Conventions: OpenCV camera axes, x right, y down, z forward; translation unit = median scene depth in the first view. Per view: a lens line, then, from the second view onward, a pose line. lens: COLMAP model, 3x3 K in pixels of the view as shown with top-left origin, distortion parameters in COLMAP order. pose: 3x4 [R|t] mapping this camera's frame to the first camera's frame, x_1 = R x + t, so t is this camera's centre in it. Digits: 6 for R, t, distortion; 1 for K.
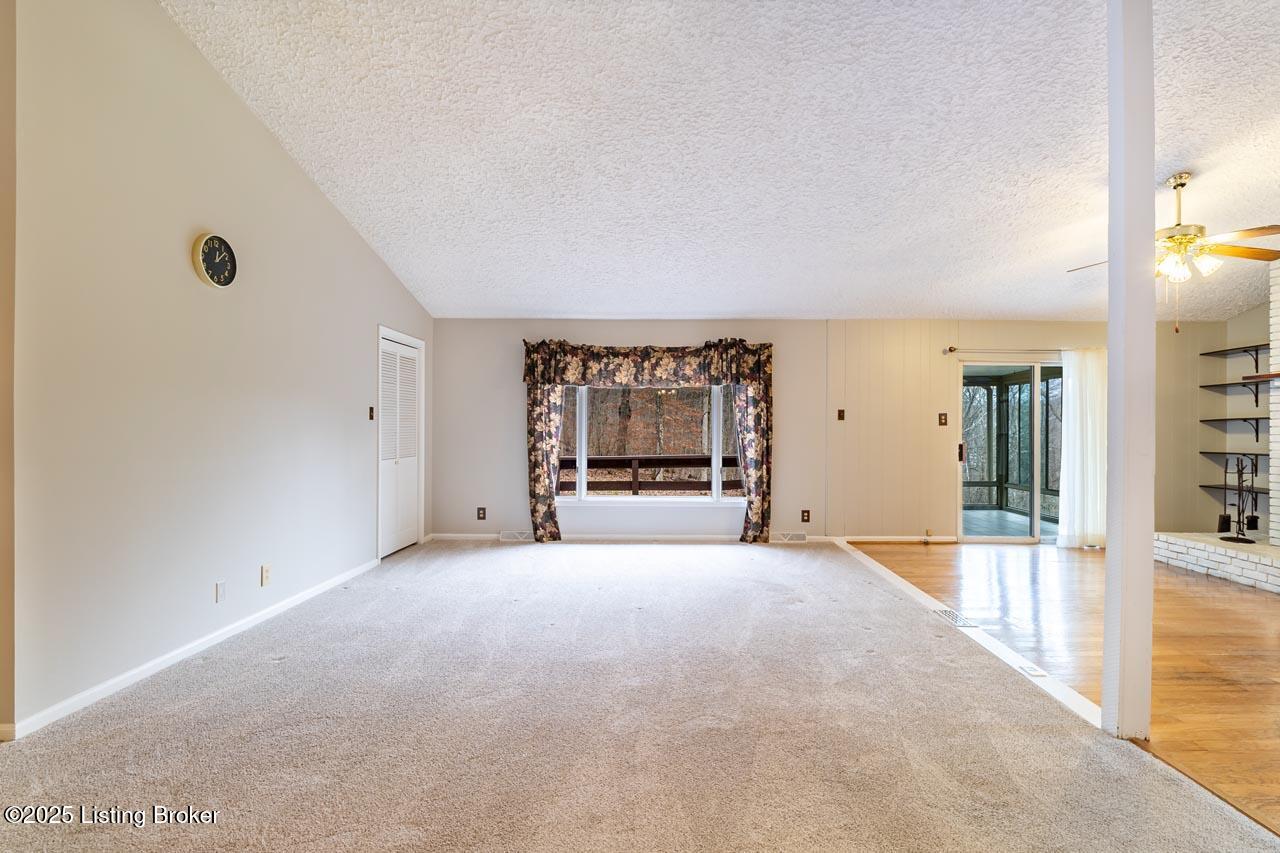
lens RADIAL K [[644.6, 0, 646.4], [0, 644.6, 429.1], [0, 0, 1]] dist [0.049868, -0.000102]
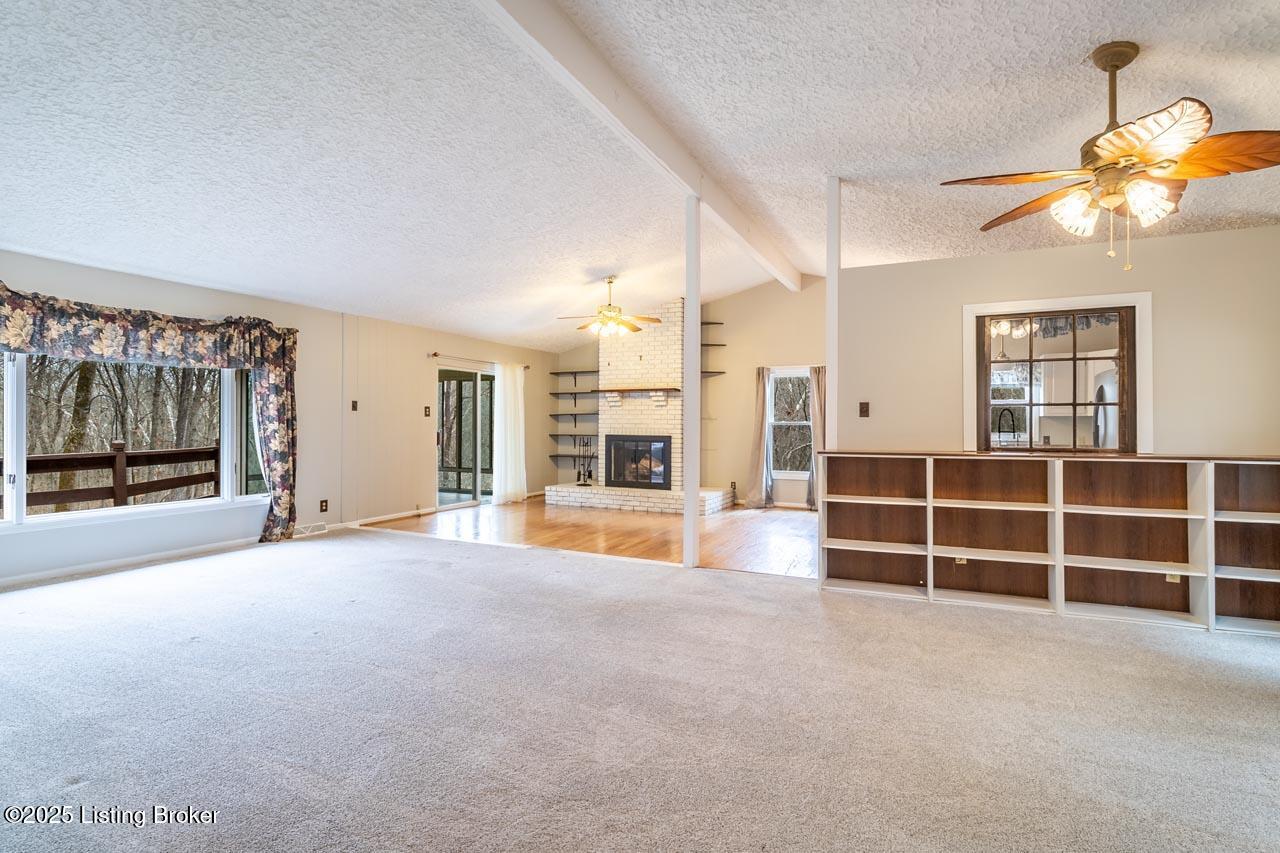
lens RADIAL K [[644.6, 0, 653.1], [0, 644.6, 422.9], [0, 0, 1]] dist [0.049868, -0.000102]
pose [[0.435629, 0.000044, 0.900126, -0.449092], [-0.003335, 0.999993, 0.001565, 0.002572], [-0.900120, -0.003684, 0.435626, 0.102663]]
